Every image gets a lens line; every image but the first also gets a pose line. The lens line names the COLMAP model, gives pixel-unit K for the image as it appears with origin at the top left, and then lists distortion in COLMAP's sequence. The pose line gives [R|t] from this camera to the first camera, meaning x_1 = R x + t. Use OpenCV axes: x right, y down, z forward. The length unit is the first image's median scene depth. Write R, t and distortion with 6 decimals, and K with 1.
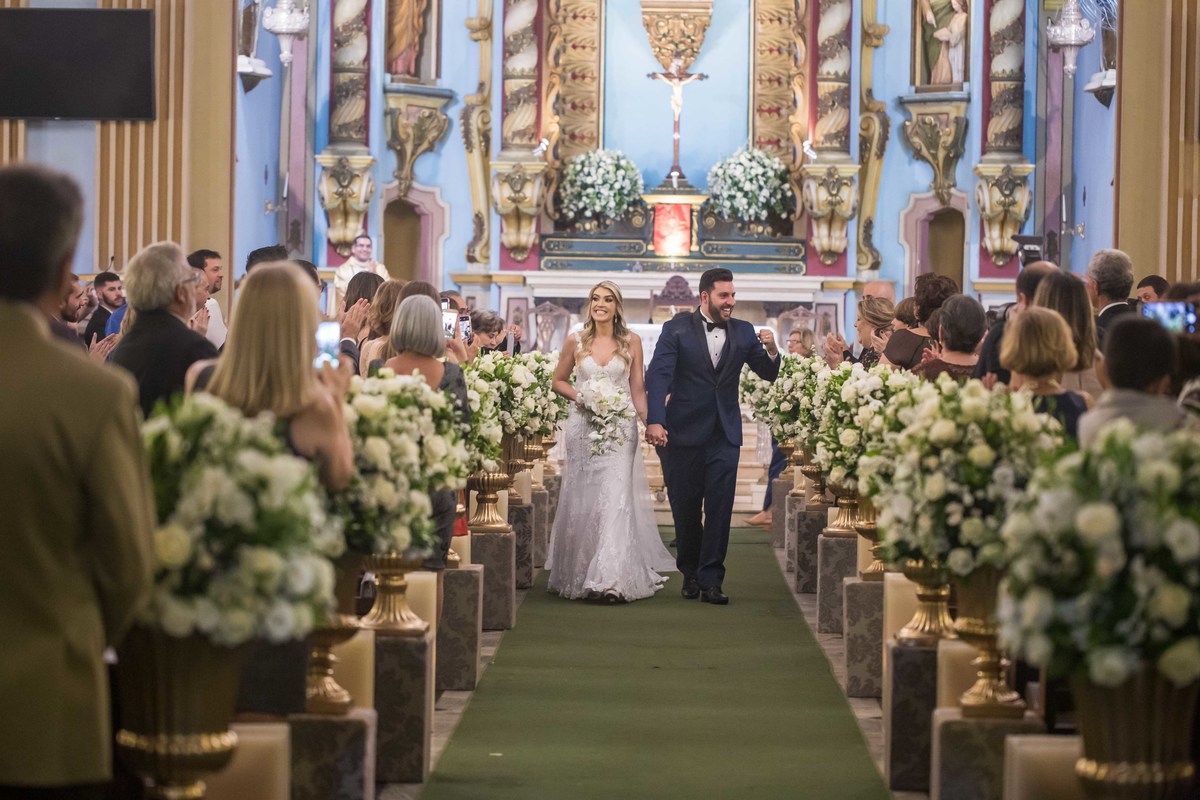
lens RADIAL K [[3337.3, 0, 600.8], [0, 3337.3, 398.5], [0, 0, 1]] dist [0.233394, 0.000000]
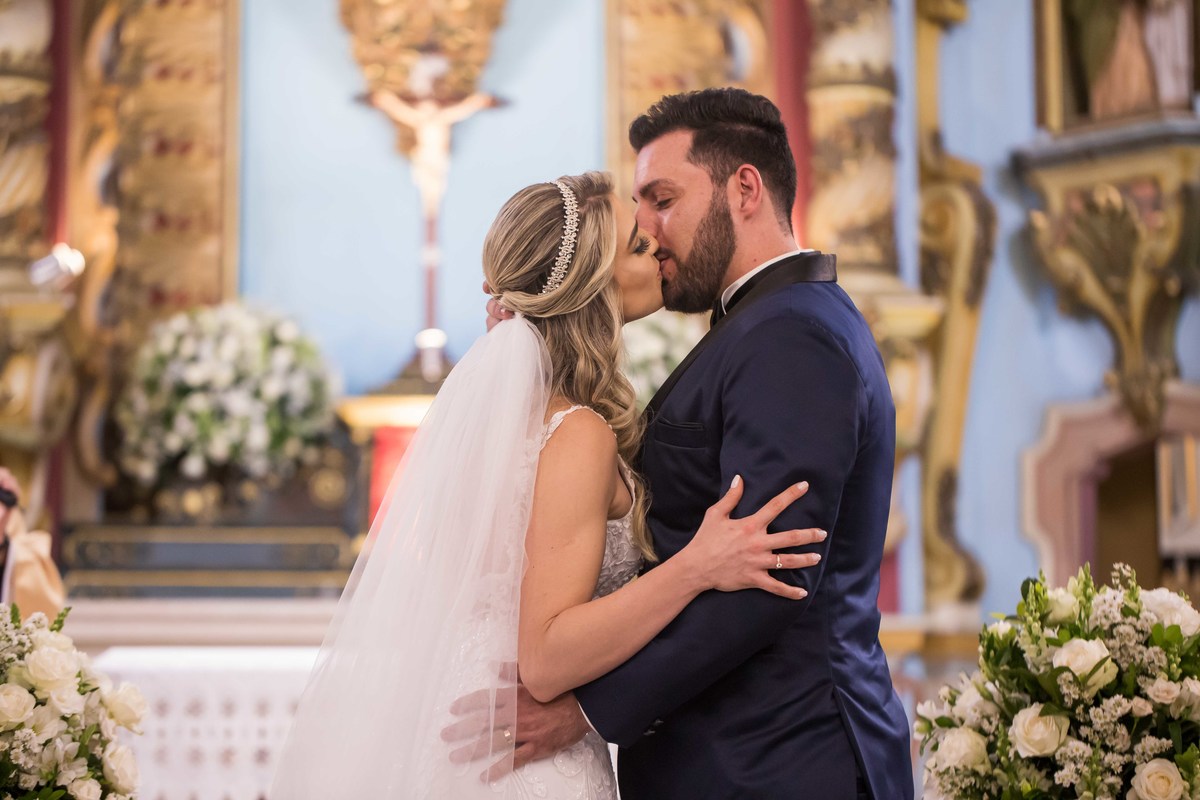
lens RADIAL K [[3337.3, 0, 610.5], [0, 3337.3, 399.8], [0, 0, 1]] dist [0.233394, 0.000000]
pose [[0.994756, -0.003617, 0.102214, 0.004274], [0.022260, 0.983073, -0.181855, 0.006026], [-0.099826, 0.183177, 0.977998, 0.634368]]
